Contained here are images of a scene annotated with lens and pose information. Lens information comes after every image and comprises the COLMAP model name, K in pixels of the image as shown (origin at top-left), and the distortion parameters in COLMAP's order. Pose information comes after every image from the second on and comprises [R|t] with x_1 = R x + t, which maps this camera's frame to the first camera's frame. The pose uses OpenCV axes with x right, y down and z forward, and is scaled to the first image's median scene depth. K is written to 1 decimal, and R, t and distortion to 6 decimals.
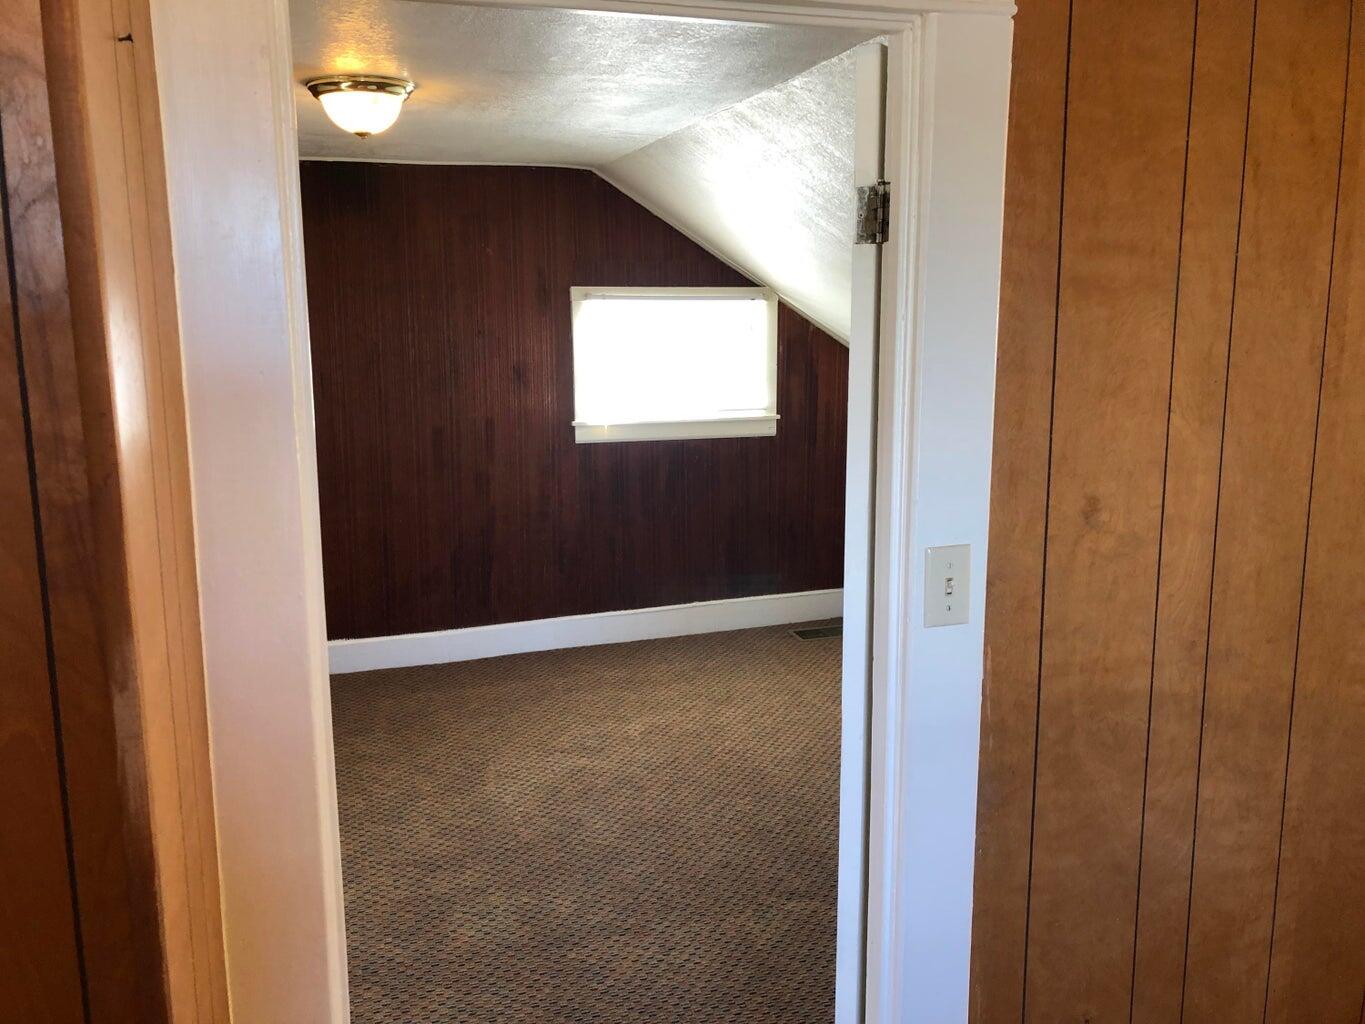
lens RADIAL K [[1116.6, 0, 686.1], [0, 1116.6, 509.0], [0, 0, 1]] dist [0.044779, -0.052063]
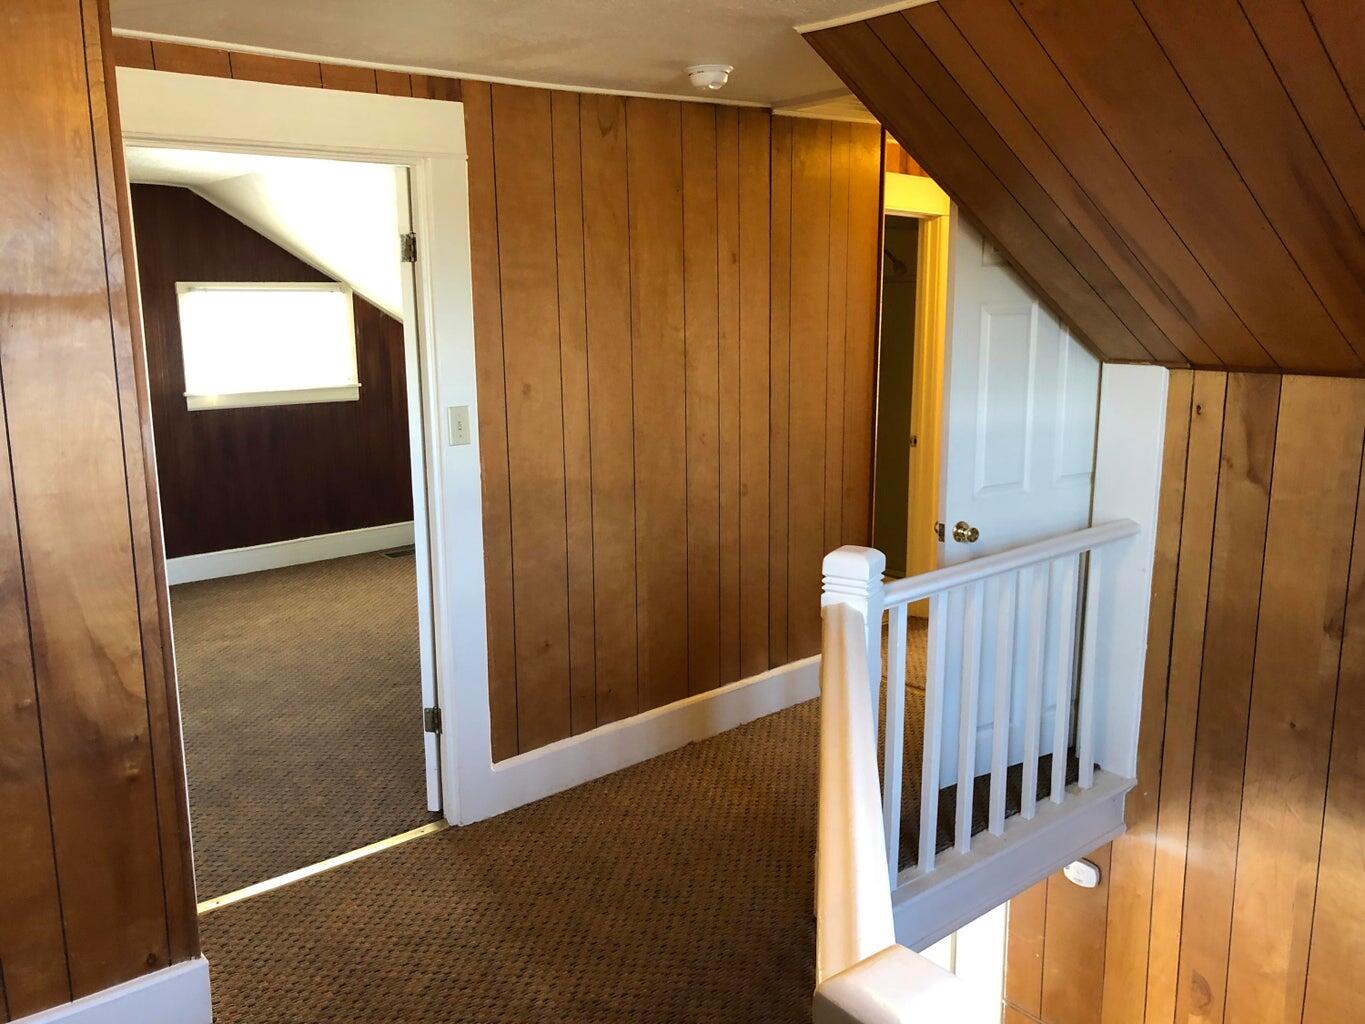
lens RADIAL K [[1116.6, 0, 690.4], [0, 1116.6, 505.9], [0, 0, 1]] dist [0.044779, -0.052063]
pose [[0.929573, -0.069843, 0.361962, -0.118245], [0.070005, 0.997466, 0.012685, 0.197548], [-0.361931, 0.013547, 0.932107, -0.987085]]
